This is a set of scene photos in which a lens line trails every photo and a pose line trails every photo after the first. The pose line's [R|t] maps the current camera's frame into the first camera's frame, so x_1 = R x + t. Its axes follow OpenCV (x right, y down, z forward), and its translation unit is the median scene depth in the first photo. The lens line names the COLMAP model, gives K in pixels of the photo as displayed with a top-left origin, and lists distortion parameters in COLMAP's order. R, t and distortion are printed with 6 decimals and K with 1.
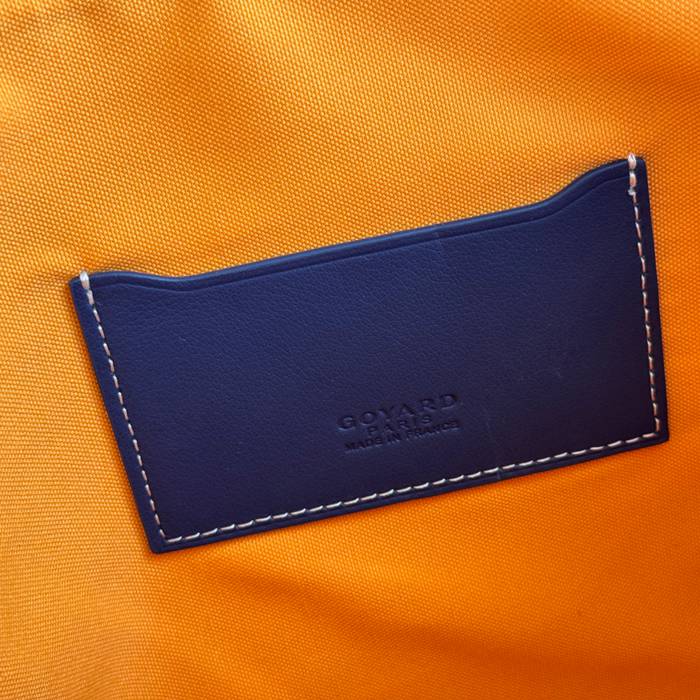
lens RADIAL K [[1639.3, 0, 350.0], [0, 1639.3, 350.0], [0, 0, 1]] dist [0.109994, 0.499313]
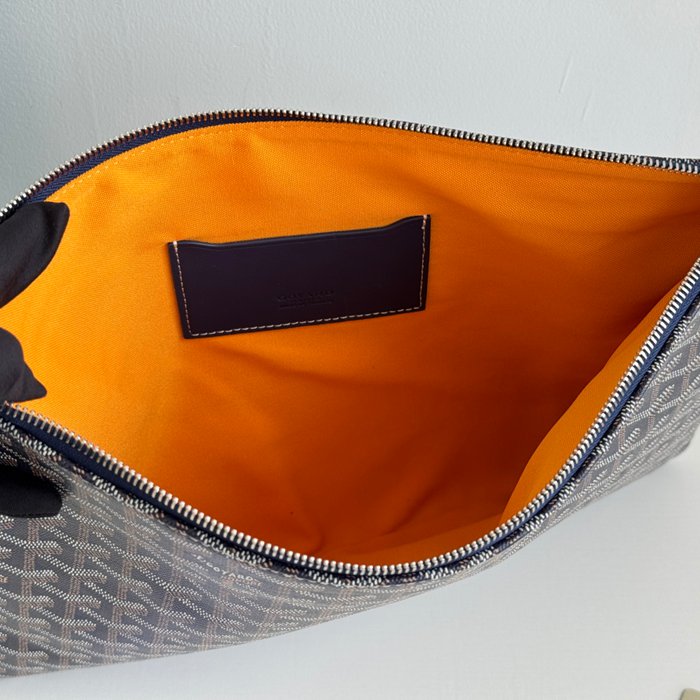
lens RADIAL K [[1639.3, 0, 350.0], [0, 1639.3, 350.0], [0, 0, 1]] dist [0.109994, 0.499313]
pose [[0.985110, 0.070232, 0.156926, -0.264244], [-0.126826, 0.913105, 0.387497, -0.791045], [-0.116076, -0.401629, 0.908416, -1.078444]]
